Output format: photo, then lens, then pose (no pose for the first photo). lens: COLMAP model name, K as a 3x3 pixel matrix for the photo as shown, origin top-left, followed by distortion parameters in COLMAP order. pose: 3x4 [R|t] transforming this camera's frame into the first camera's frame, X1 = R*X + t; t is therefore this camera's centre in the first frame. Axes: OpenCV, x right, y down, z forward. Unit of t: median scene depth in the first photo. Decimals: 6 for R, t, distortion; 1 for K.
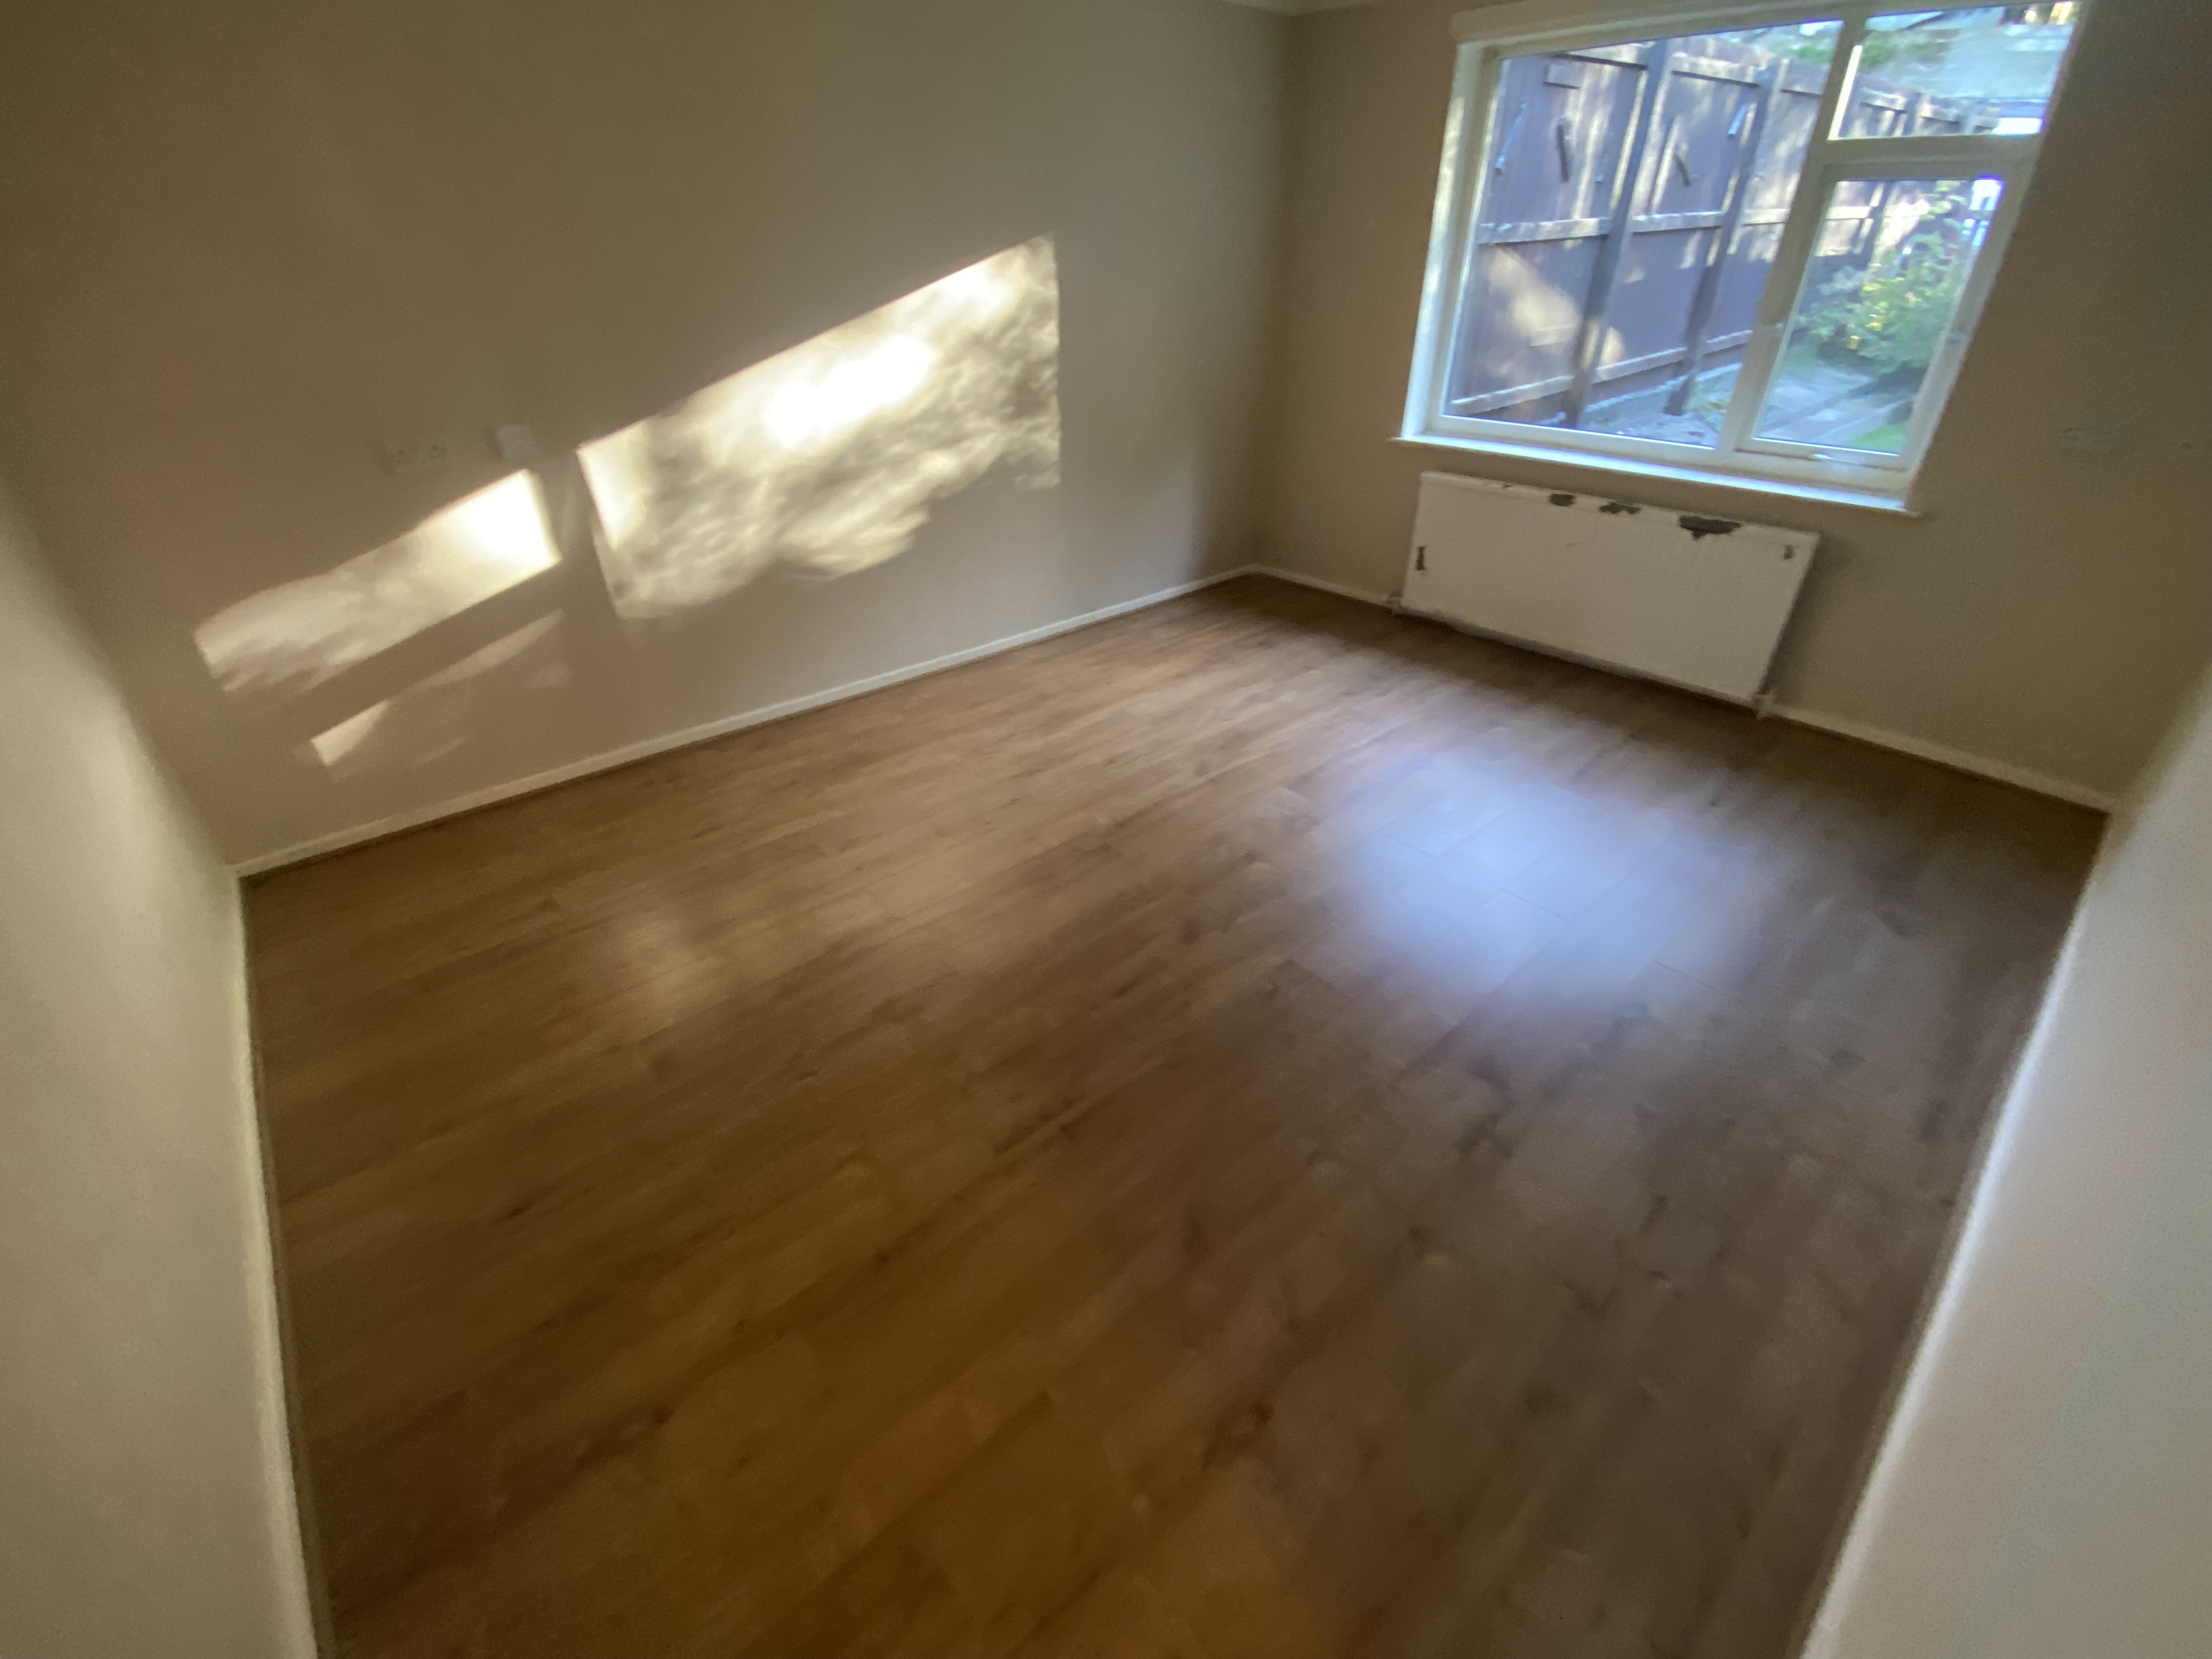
lens RADIAL K [[868.2, 0, 1103.4], [0, 868.2, 837.2], [0, 0, 1]] dist [0.001836, -0.014967]
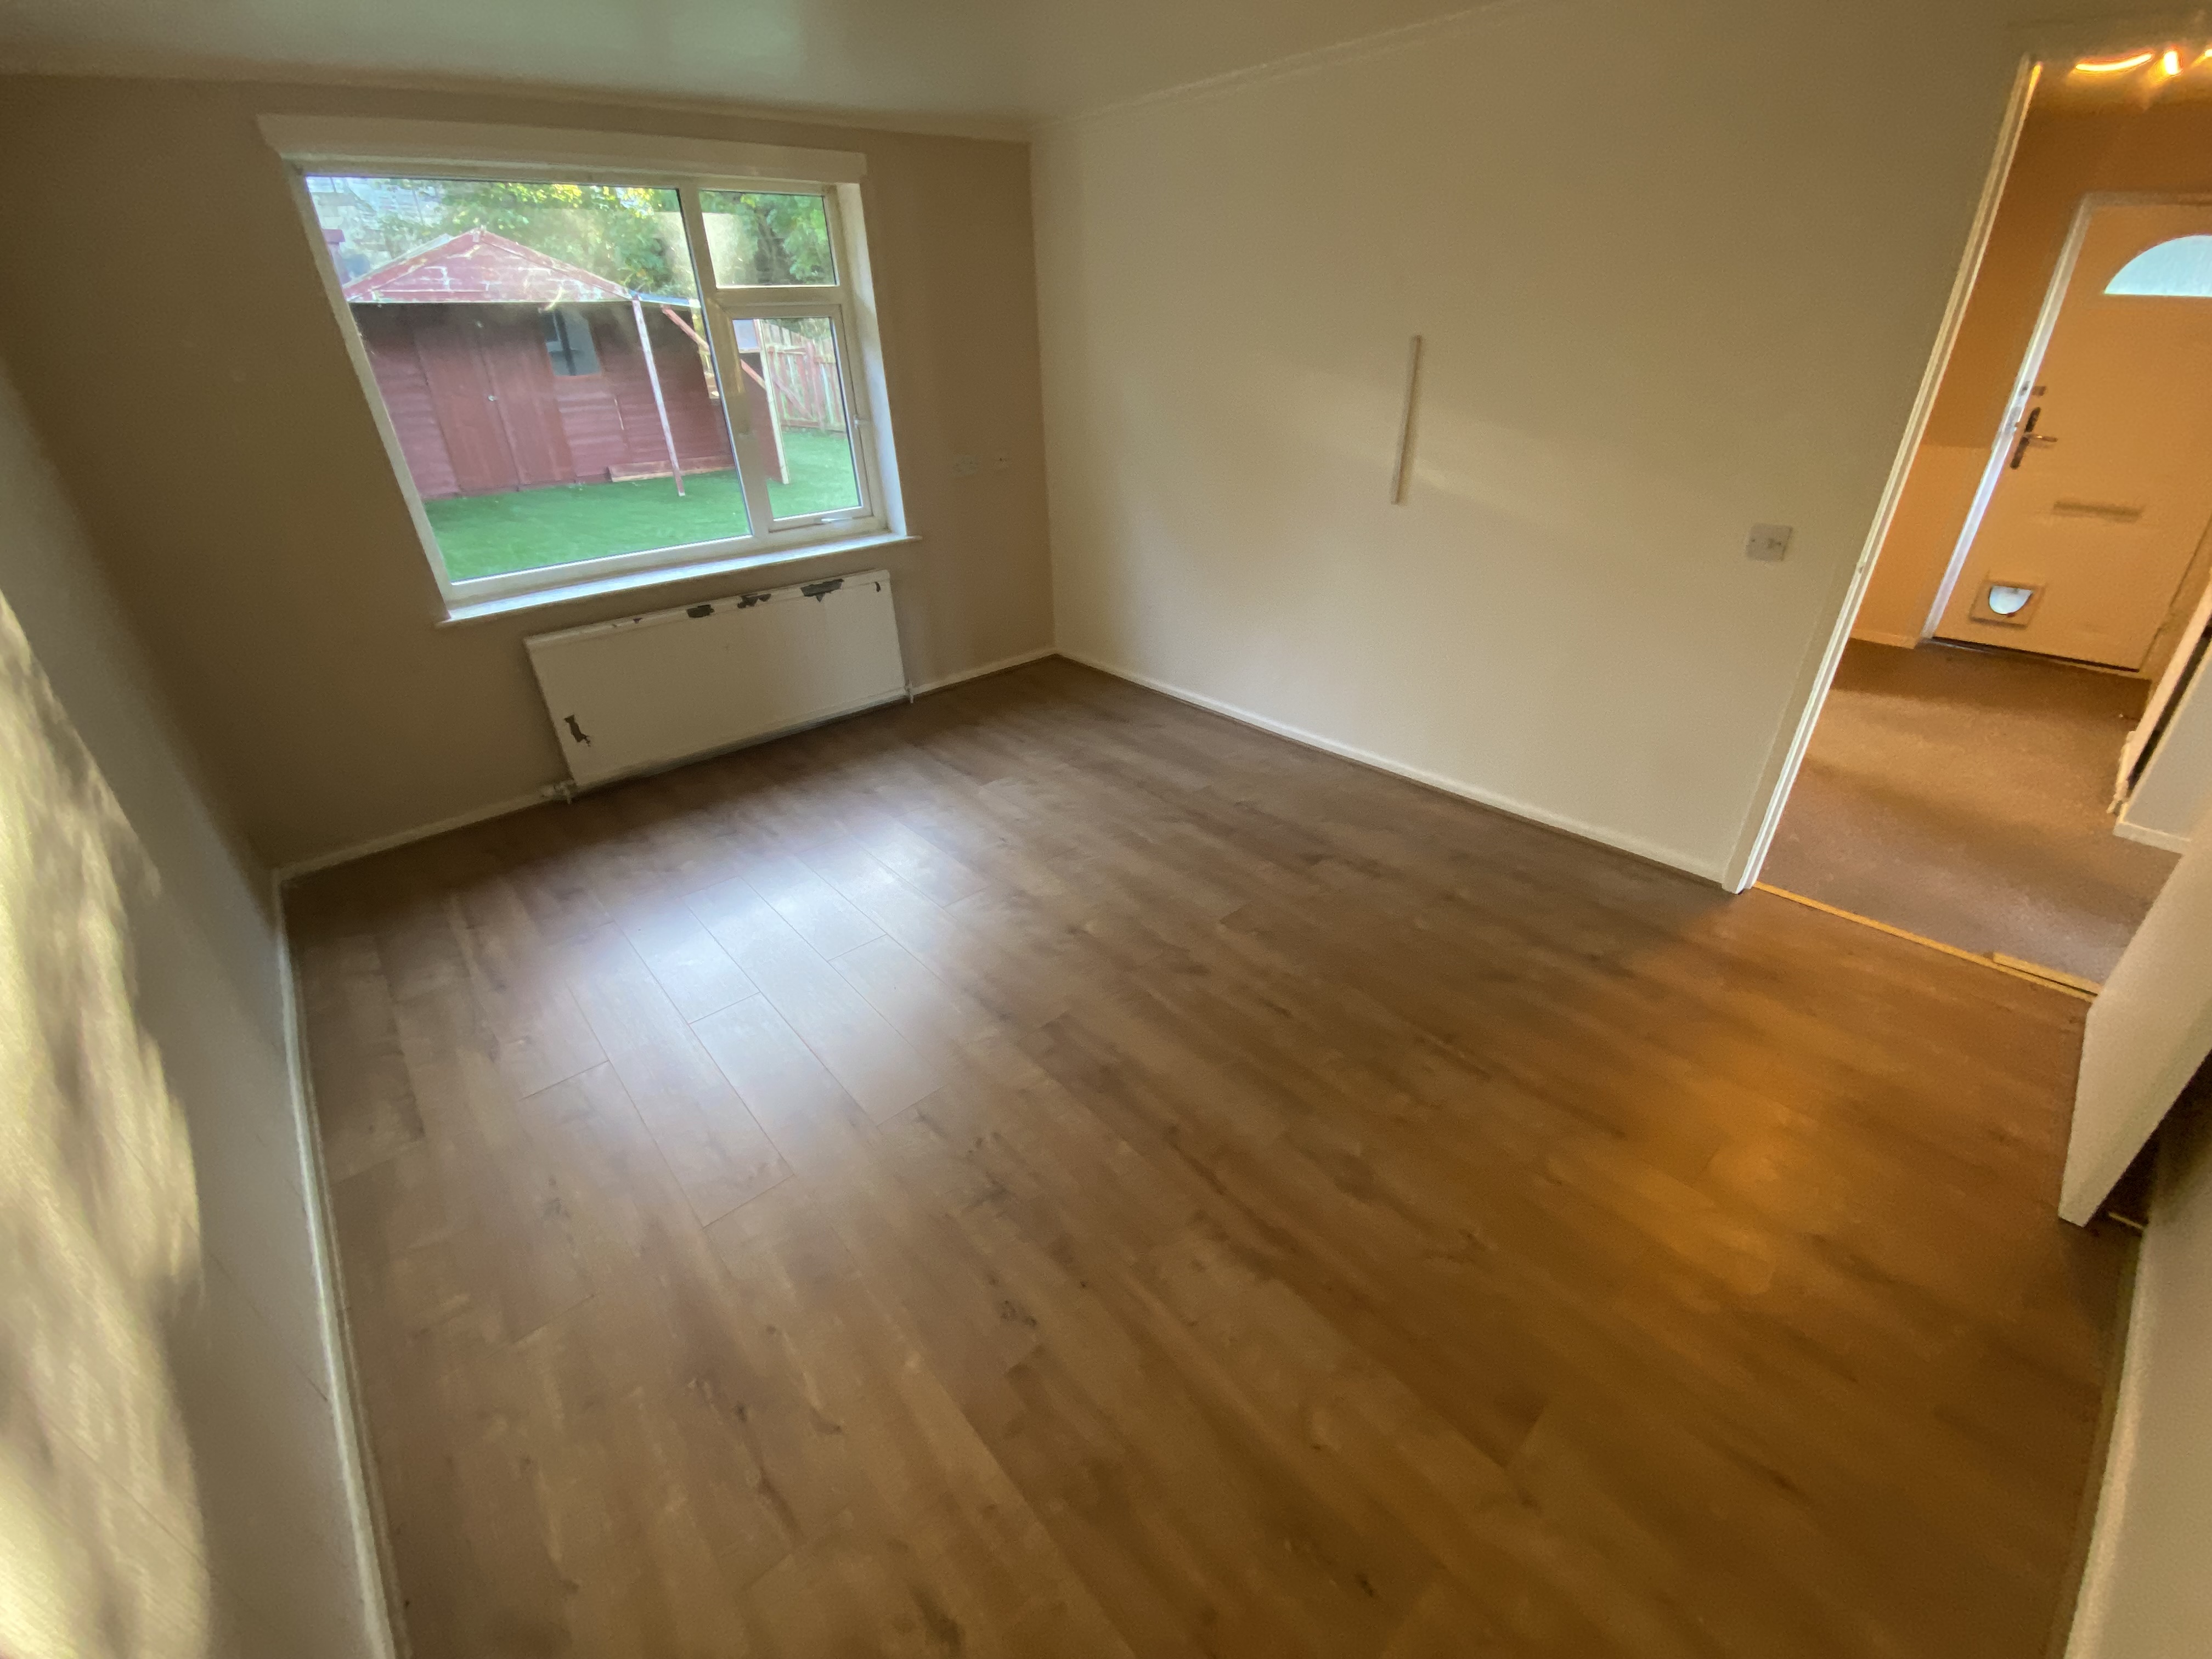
lens RADIAL K [[906.1, 0, 1103.8], [0, 906.1, 810.5], [0, 0, 1]] dist [0.046886, -0.033564]
pose [[-0.011207, -0.450630, 0.892641, -0.593425], [0.578970, 0.724912, 0.373225, -0.377905], [-0.815272, 0.520995, 0.252777, 0.504026]]
